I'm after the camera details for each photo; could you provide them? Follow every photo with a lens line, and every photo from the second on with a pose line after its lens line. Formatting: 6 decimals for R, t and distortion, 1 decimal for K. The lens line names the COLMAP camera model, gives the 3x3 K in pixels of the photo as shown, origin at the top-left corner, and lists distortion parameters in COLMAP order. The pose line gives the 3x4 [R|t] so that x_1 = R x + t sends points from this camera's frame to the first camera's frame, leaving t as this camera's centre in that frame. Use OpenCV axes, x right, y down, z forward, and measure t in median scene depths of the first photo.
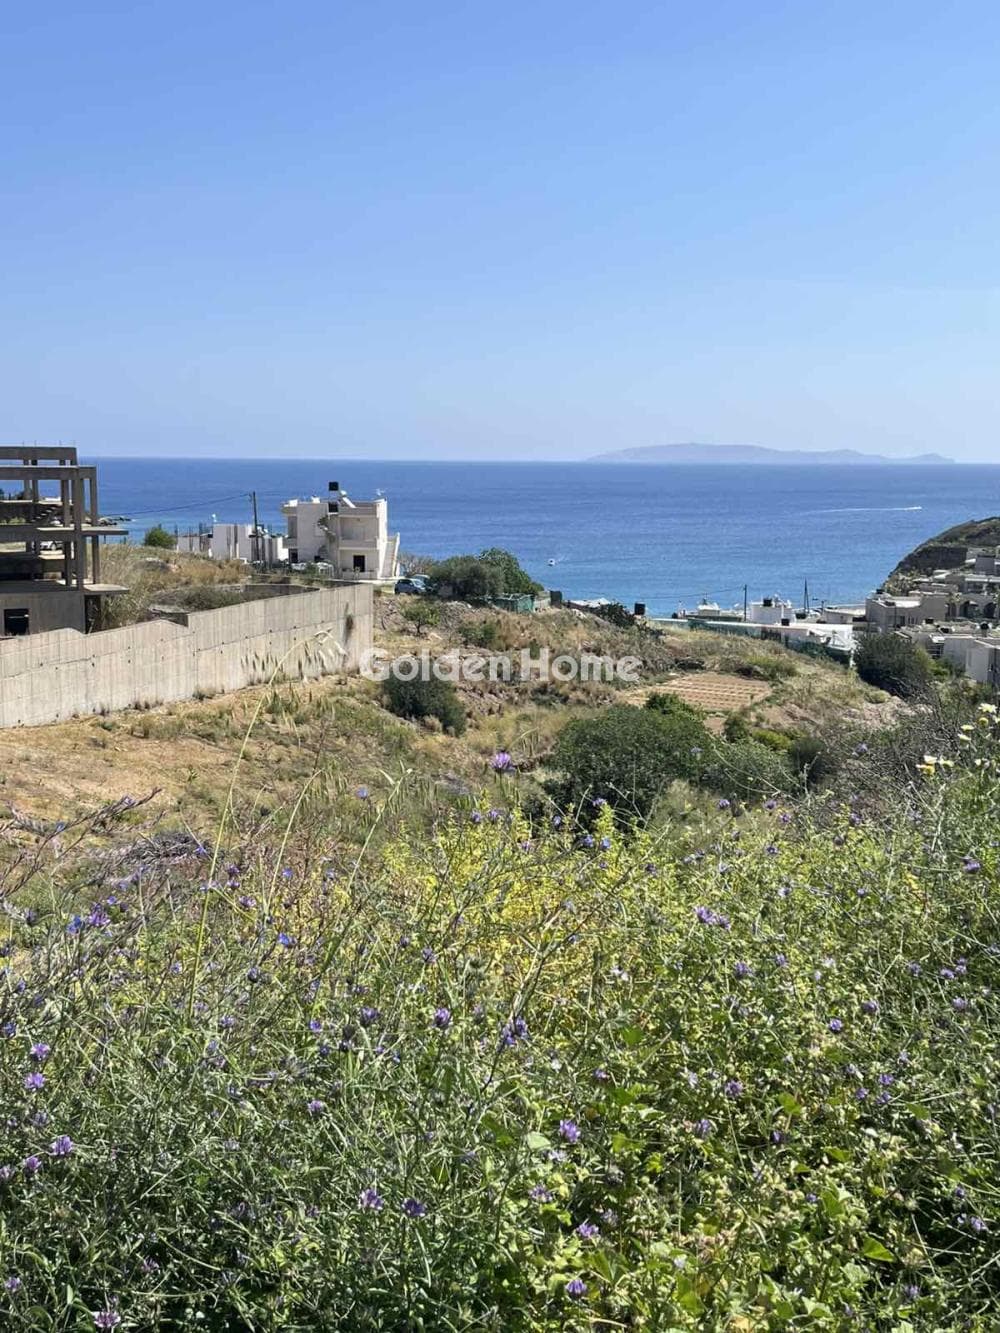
lens RADIAL K [[1402.5, 0, 481.8], [0, 1402.5, 659.1], [0, 0, 1]] dist [0.075233, 0.000000]
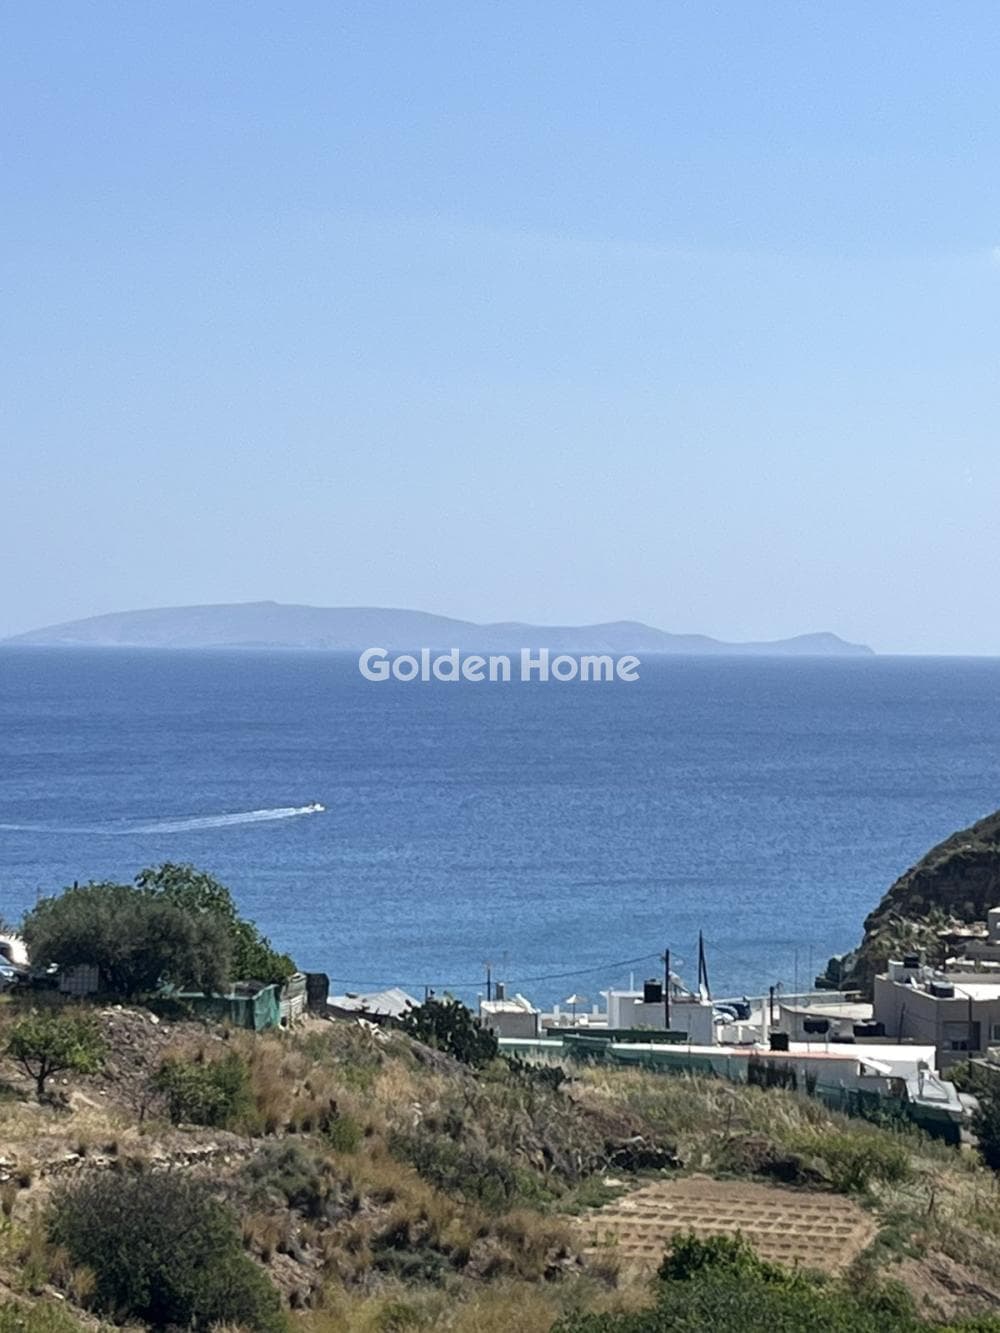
lens RADIAL K [[3505.2, 0, 490.1], [0, 3505.2, 665.3], [0, 0, 1]] dist [0.157803, 0.000000]
pose [[0.976951, 0.002785, 0.213445, -0.107528], [0.025731, 0.991087, -0.130706, -0.004894], [-0.211907, 0.133186, 0.968172, 0.038512]]
